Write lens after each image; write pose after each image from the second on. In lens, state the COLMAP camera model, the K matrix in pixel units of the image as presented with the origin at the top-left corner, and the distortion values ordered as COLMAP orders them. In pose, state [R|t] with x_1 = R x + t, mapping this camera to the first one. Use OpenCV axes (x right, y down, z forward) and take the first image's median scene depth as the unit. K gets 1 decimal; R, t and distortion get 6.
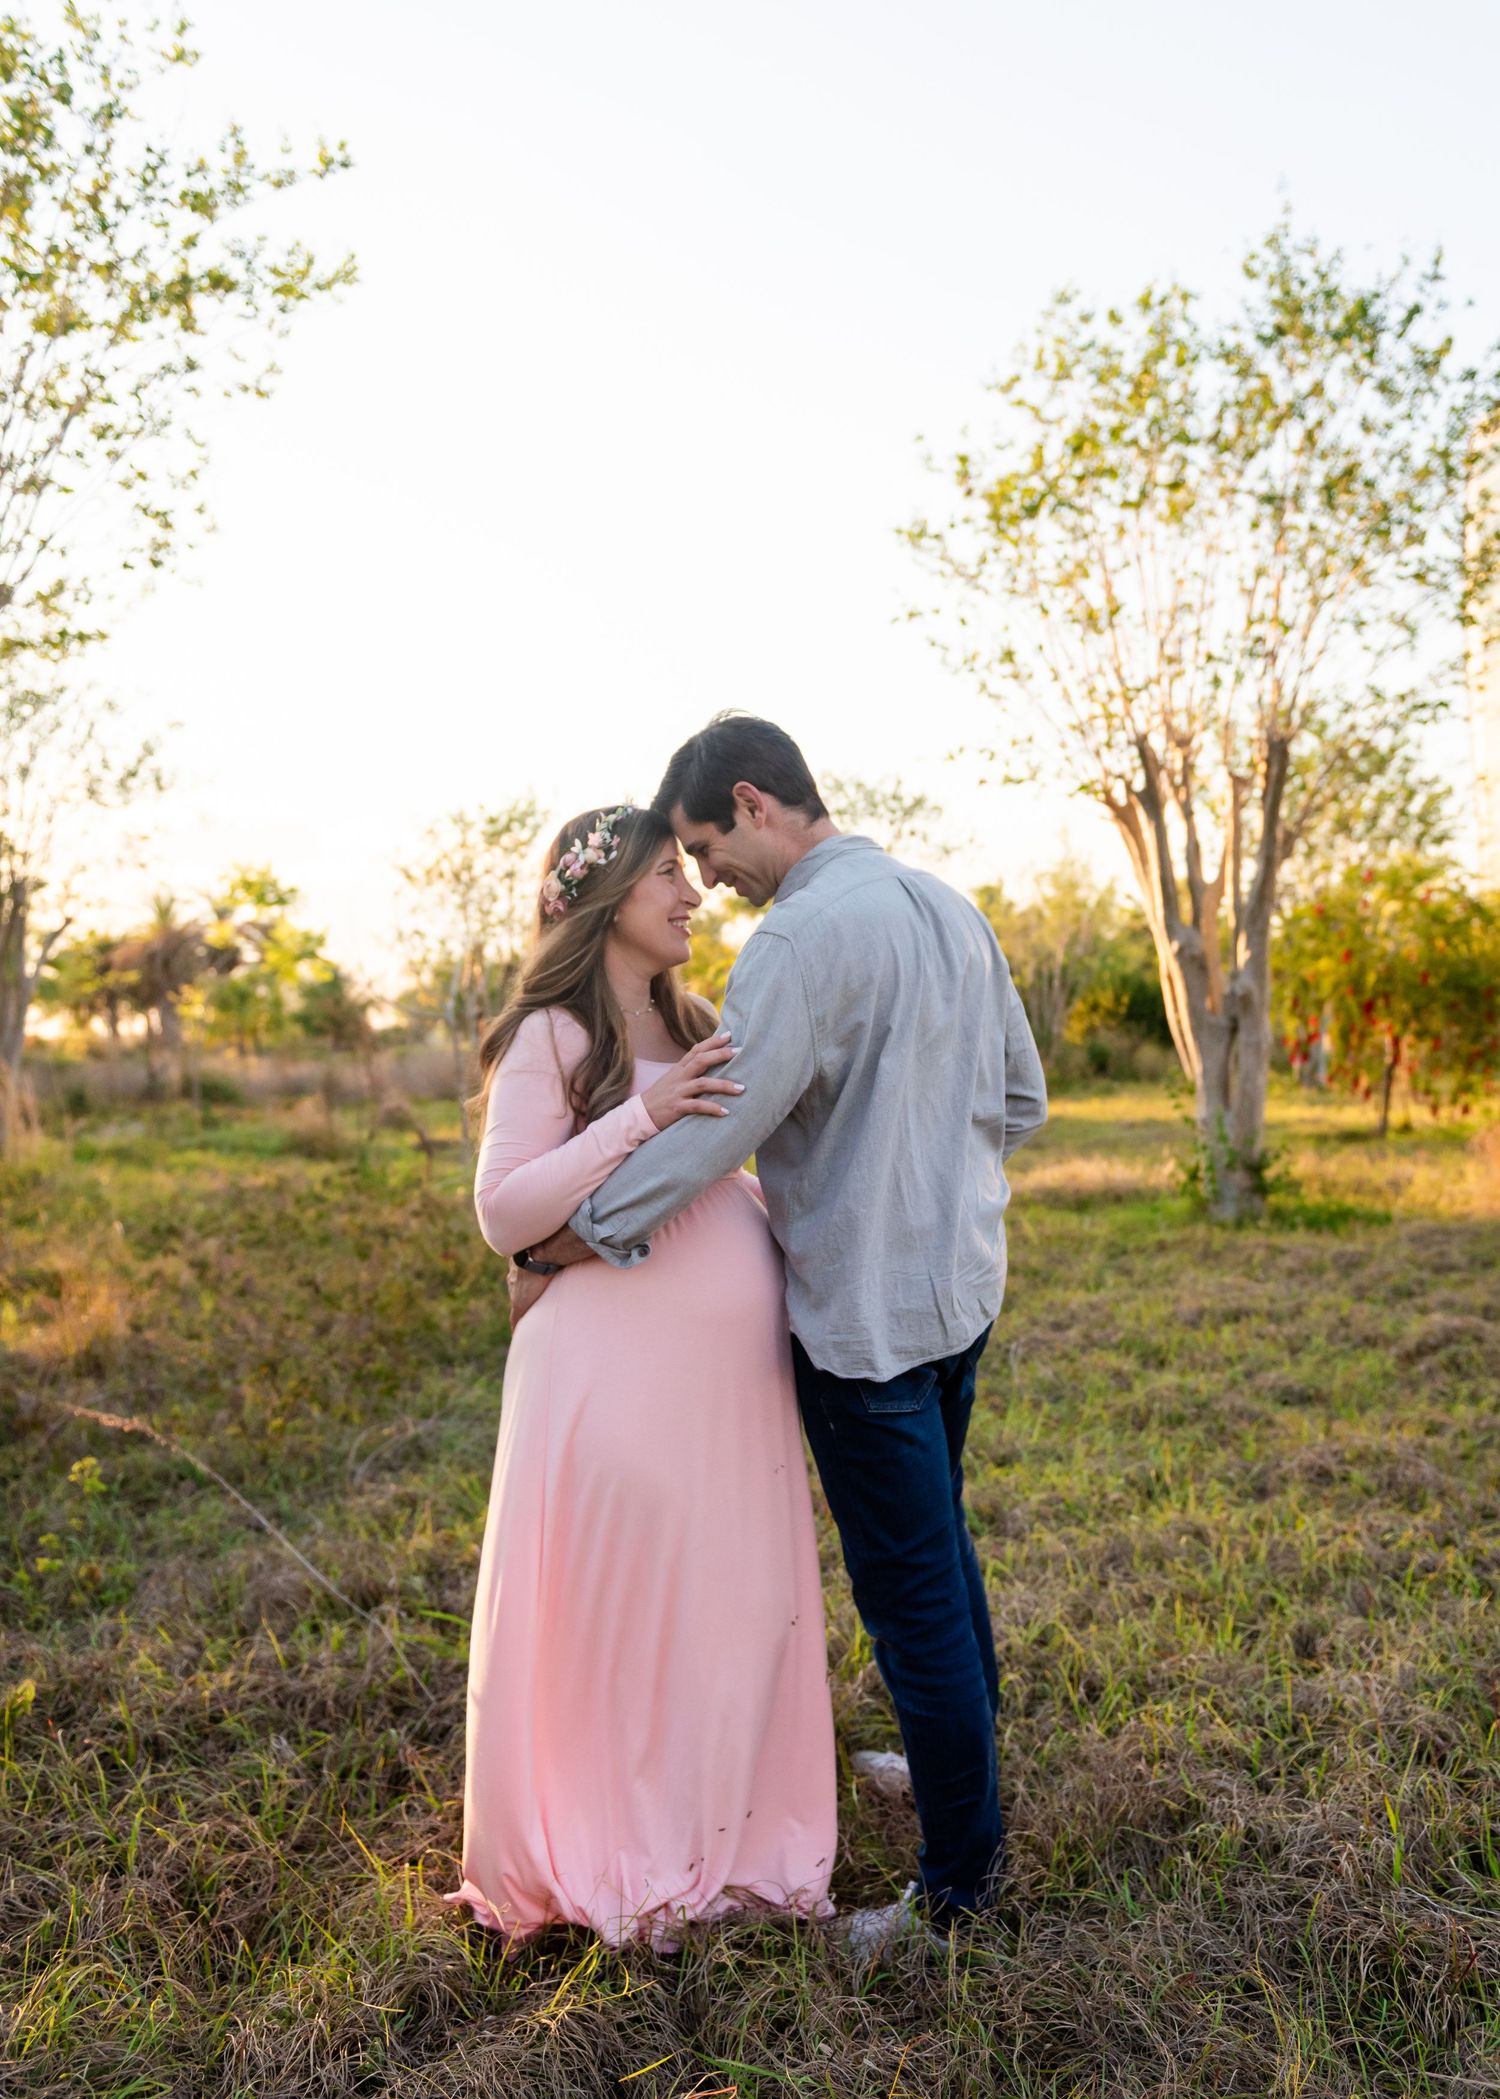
lens RADIAL K [[1735.5, 0, 813.6], [0, 1735.5, 1039.4], [0, 0, 1]] dist [0.000657, -0.006111]
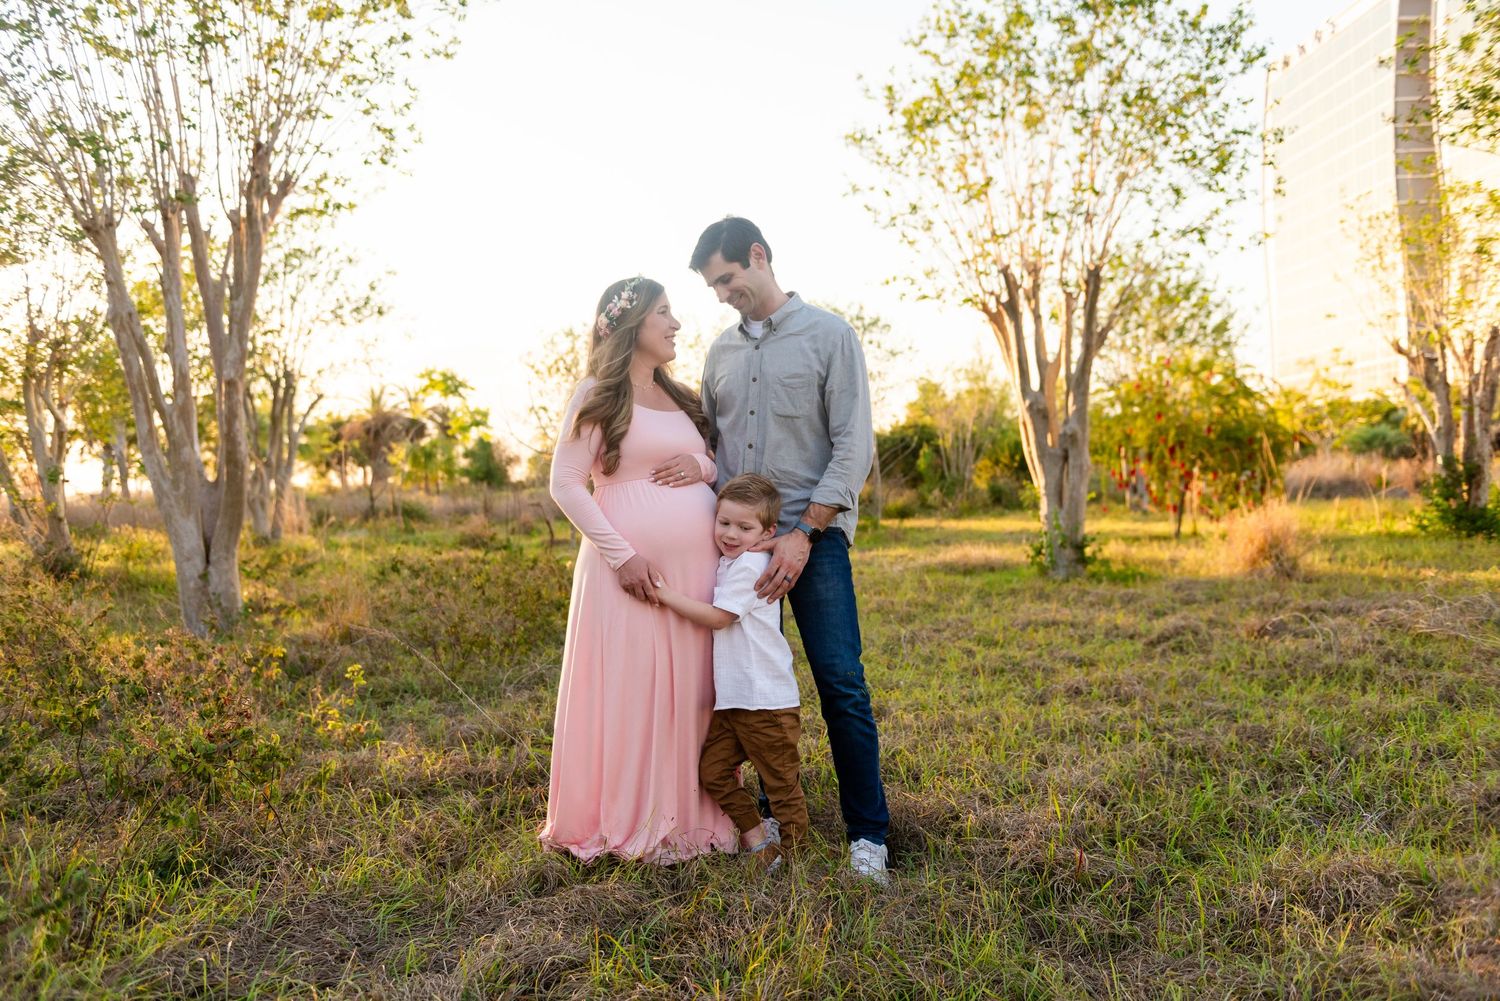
lens RADIAL K [[1176.7, 0, 750.0], [0, 1176.7, 500.5], [0, 0, 1]] dist [-0.004699, -0.001233]
pose [[0.998751, 0.002534, -0.049902, 0.015640], [-0.002003, 0.999941, 0.010694, 0.025115], [0.049926, -0.010581, 0.998697, -0.067222]]
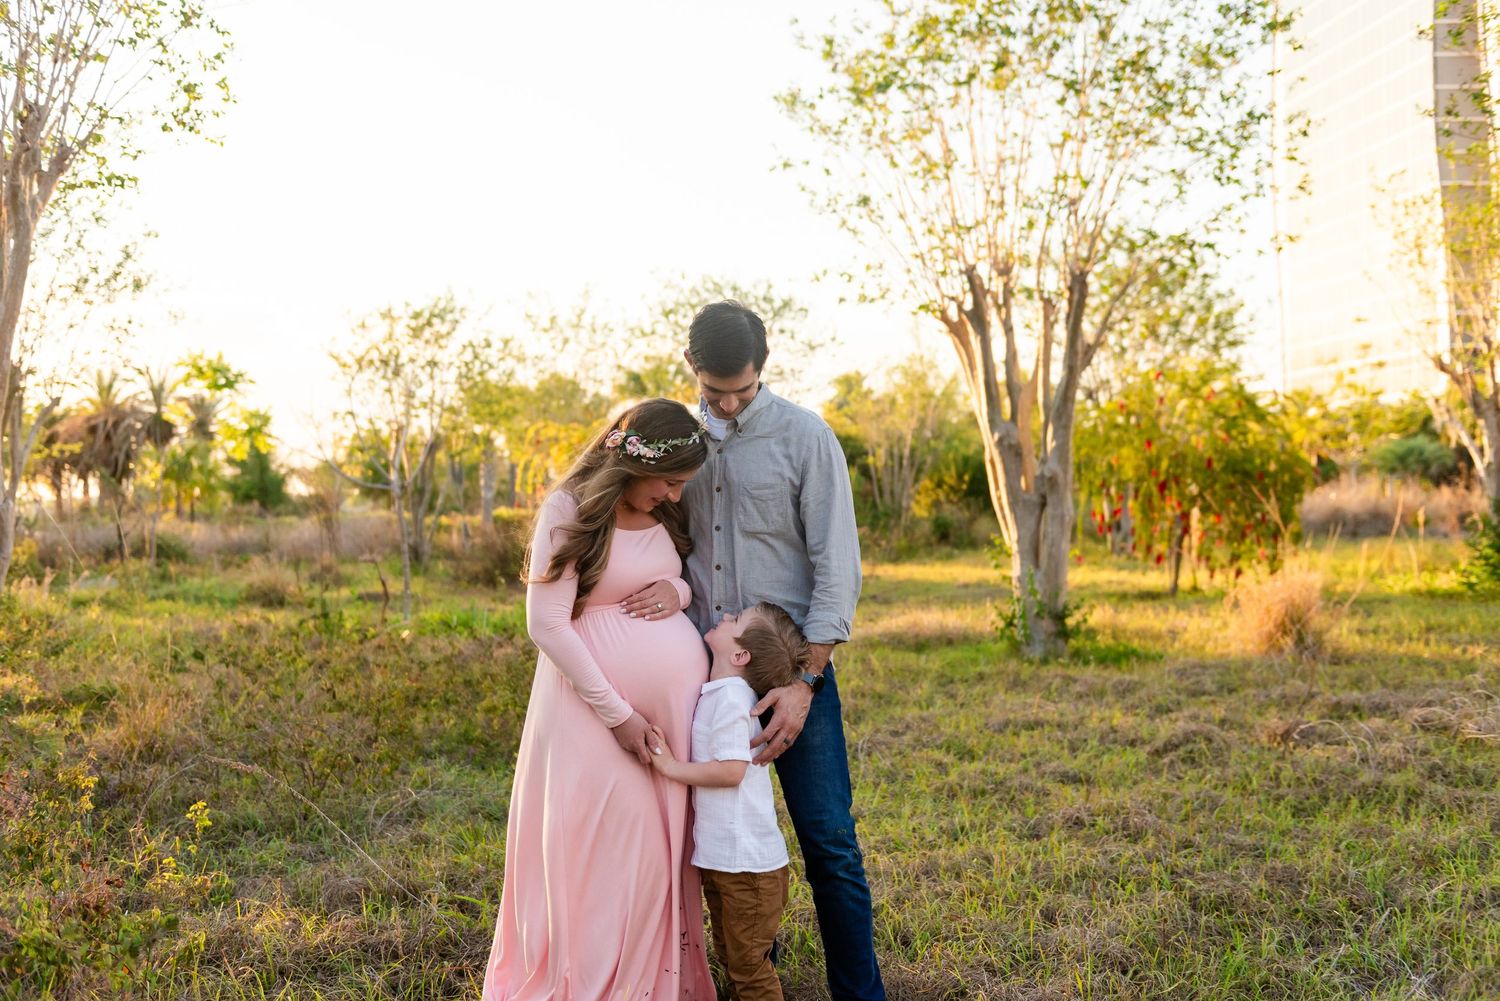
lens RADIAL K [[1558.2, 0, 750.0], [0, 1558.2, 500.5], [0, 0, 1]] dist [-0.001699, -0.000730]
pose [[0.999227, 0.009375, 0.038170, -0.009862], [-0.009140, 0.999938, -0.006349, 0.000480], [-0.038227, 0.005995, 0.999251, -0.113347]]
